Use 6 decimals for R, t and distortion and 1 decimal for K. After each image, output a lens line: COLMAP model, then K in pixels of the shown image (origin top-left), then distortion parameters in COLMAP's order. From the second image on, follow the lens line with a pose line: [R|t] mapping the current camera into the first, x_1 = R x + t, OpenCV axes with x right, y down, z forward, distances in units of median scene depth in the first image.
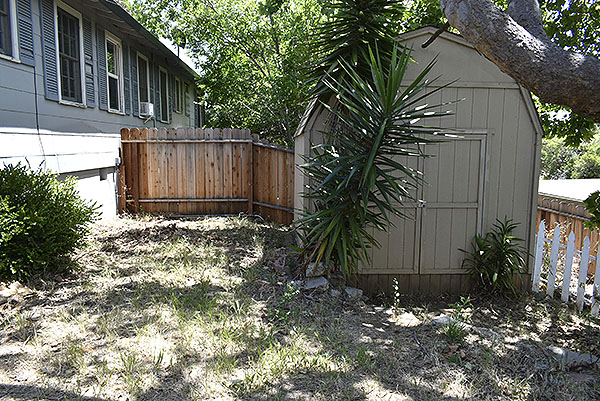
lens RADIAL K [[459.5, 0, 300.0], [0, 459.5, 200.5], [0, 0, 1]] dist [-0.007750, -0.004230]
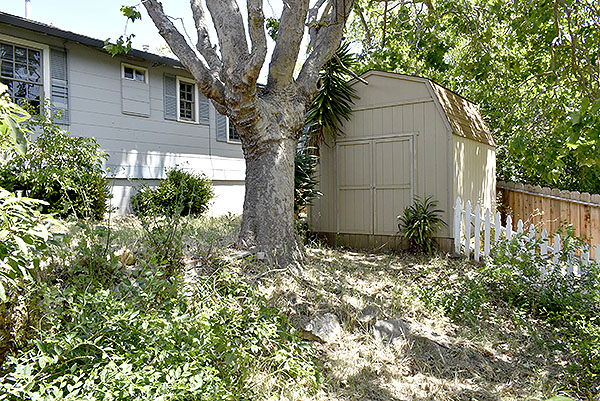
lens RADIAL K [[459.5, 0, 300.0], [0, 459.5, 200.5], [0, 0, 1]] dist [-0.007750, -0.004230]
pose [[0.784678, -0.011978, -0.619787, 0.980915], [-0.051166, 0.995150, -0.084011, 0.186580], [0.617788, 0.097634, 0.780260, -0.290816]]
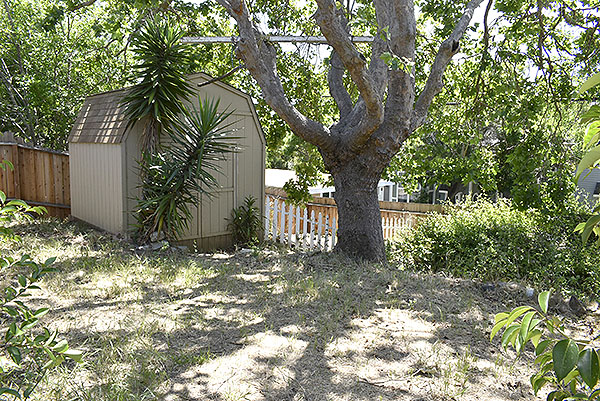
lens RADIAL K [[459.5, 0, 300.0], [0, 459.5, 200.5], [0, 0, 1]] dist [-0.007750, -0.004230]
pose [[0.777809, -0.070841, 0.624496, -0.409968], [0.062883, 0.997413, 0.034823, 0.008507], [-0.625347, 0.012185, 0.780252, -0.353835]]
